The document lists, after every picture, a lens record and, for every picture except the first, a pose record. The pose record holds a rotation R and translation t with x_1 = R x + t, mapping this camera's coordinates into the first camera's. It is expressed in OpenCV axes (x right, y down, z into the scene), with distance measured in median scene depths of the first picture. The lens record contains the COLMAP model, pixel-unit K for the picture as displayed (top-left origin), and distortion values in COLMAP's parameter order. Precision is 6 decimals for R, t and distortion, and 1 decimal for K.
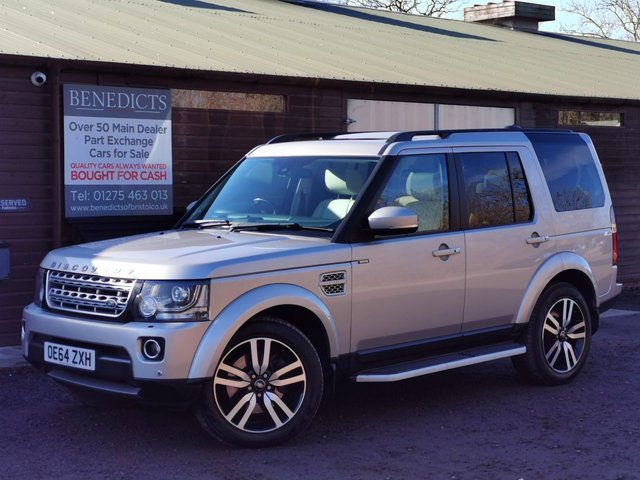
lens RADIAL K [[1276.2, 0, 314.8], [0, 1276.2, 237.0], [0, 0, 1]] dist [0.031554, 0.000000]
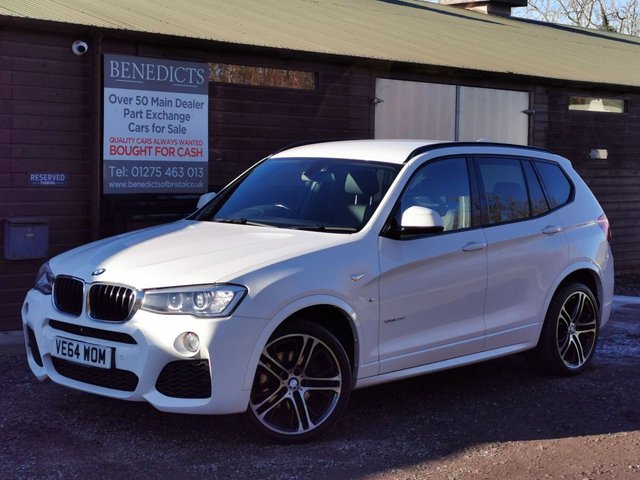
lens RADIAL K [[1276.2, 0, 331.8], [0, 1276.2, 230.1], [0, 0, 1]] dist [0.031554, 0.000000]
pose [[0.996304, 0.015842, 0.084425, -0.102288], [-0.016545, 0.999834, 0.007641, 0.001479], [-0.084290, -0.009010, 0.996401, 0.032895]]
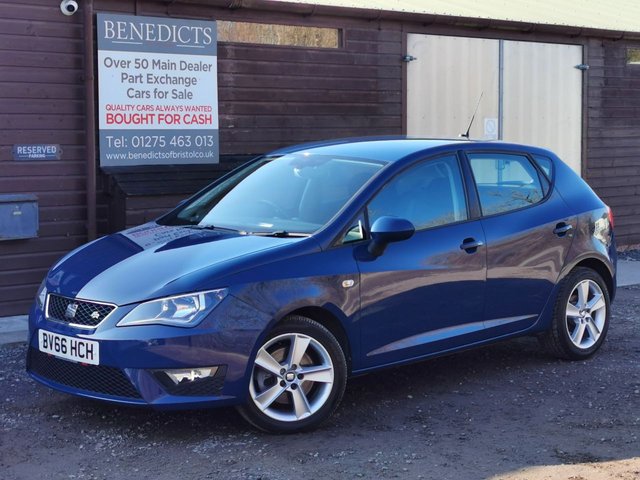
lens RADIAL K [[1276.2, 0, 326.9], [0, 1276.2, 236.0], [0, 0, 1]] dist [0.031554, 0.000000]
pose [[0.999875, -0.000908, 0.015810, -0.052057], [0.000260, 0.999162, 0.040928, -0.003561], [-0.015834, -0.040919, 0.999037, 0.116178]]
